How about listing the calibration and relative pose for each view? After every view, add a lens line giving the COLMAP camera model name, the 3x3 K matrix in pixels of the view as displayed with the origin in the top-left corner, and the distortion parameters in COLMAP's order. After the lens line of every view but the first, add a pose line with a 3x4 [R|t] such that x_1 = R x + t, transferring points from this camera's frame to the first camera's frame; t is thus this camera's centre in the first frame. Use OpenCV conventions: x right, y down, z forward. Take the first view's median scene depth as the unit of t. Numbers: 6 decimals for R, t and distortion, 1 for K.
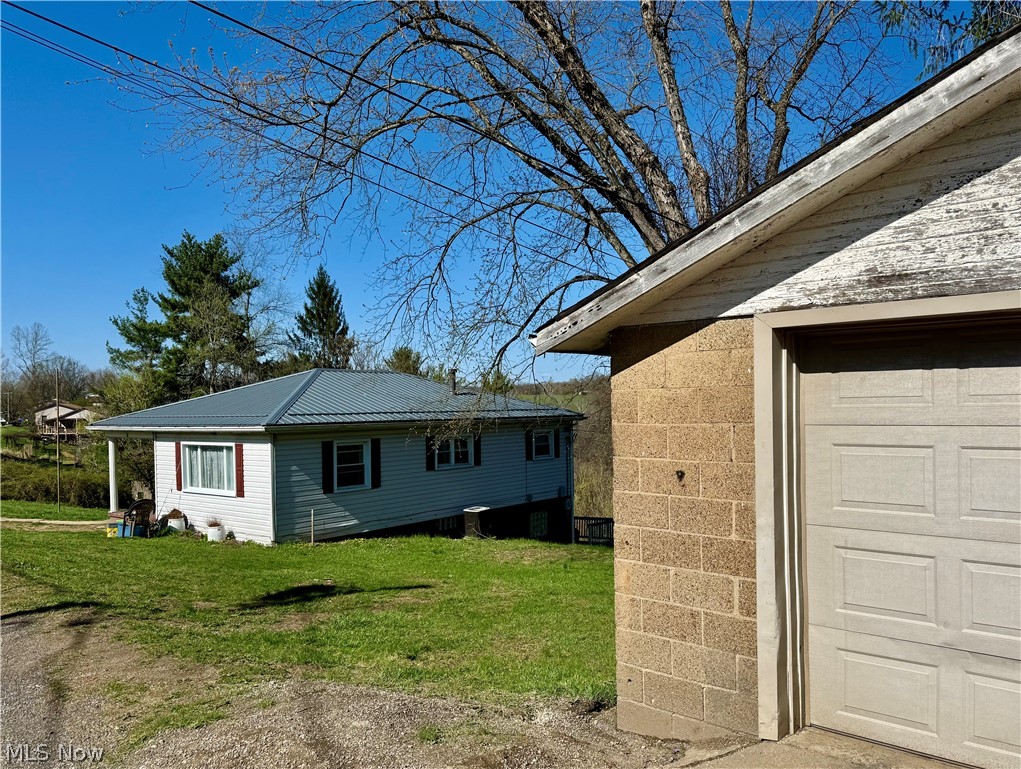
lens RADIAL K [[932.1, 0, 512.9], [0, 932.1, 393.0], [0, 0, 1]] dist [0.066106, -0.000765]
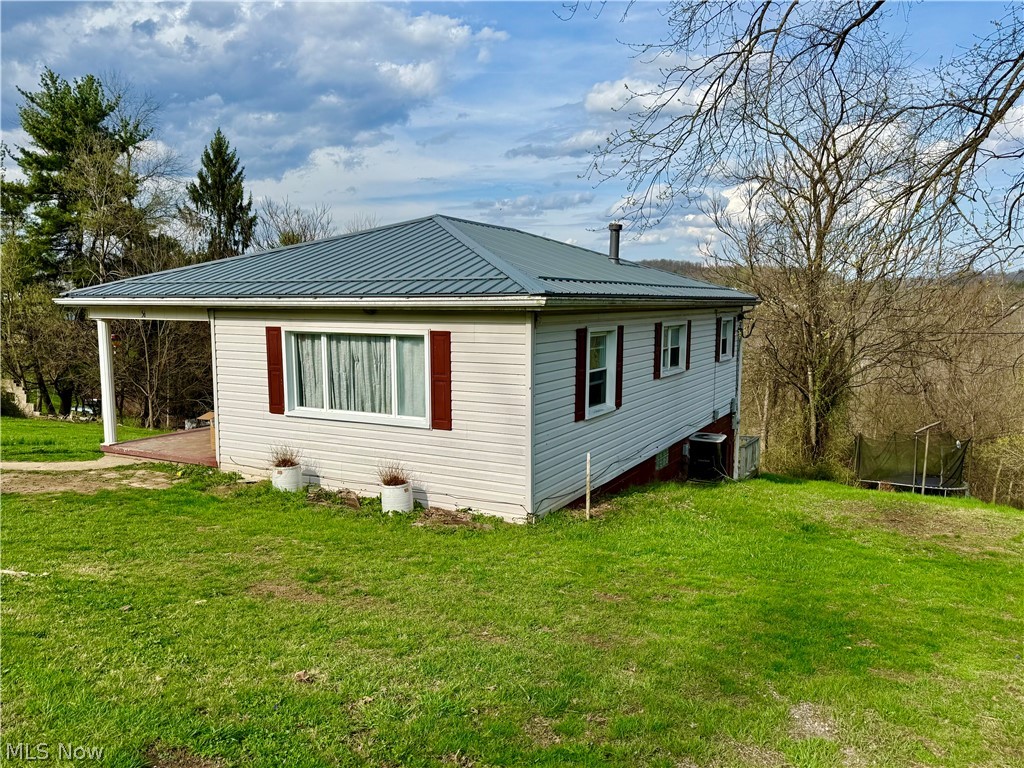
lens RADIAL K [[766.3, 0, 506.6], [0, 766.3, 377.8], [0, 0, 1]] dist [0.047062, -0.007187]
pose [[0.970074, -0.014776, 0.242360, -0.332900], [-0.013756, 0.993199, 0.115614, 0.028263], [-0.242420, -0.115489, 0.963273, 0.528261]]
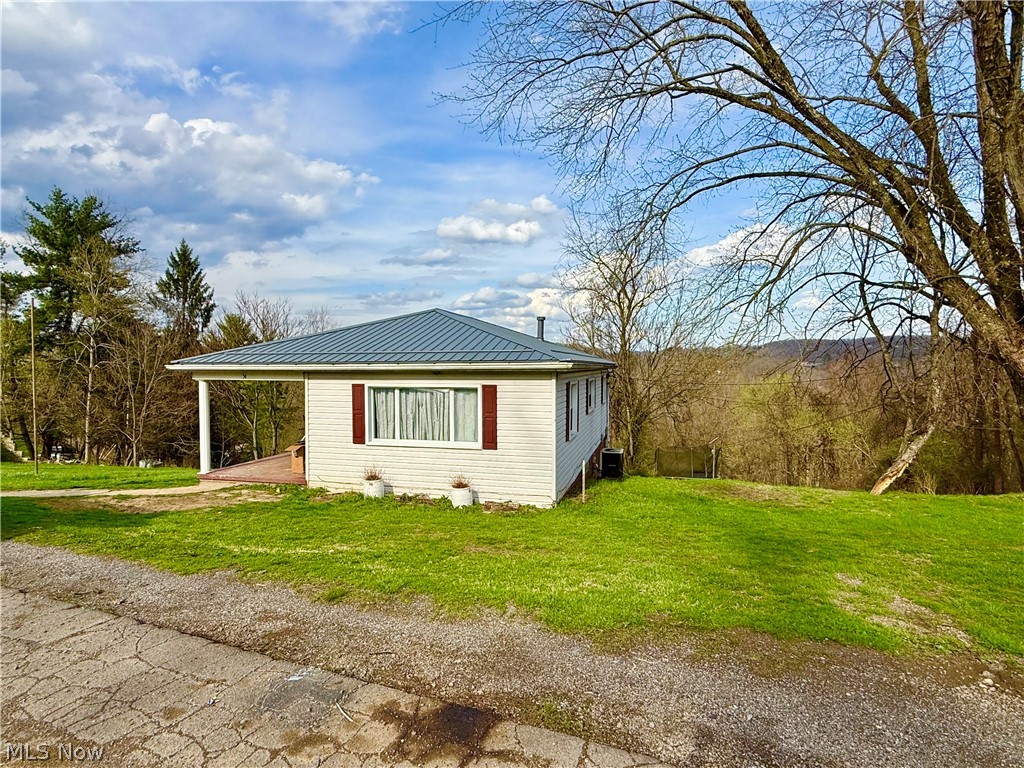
lens RADIAL K [[540.1, 0, 514.7], [0, 540.1, 383.8], [0, 0, 1]] dist [-0.002886, -0.002418]
pose [[0.882079, -0.008546, 0.471024, -0.454290], [-0.014967, 0.998822, 0.046152, 0.029558], [-0.470864, -0.047760, 0.880912, 0.534380]]
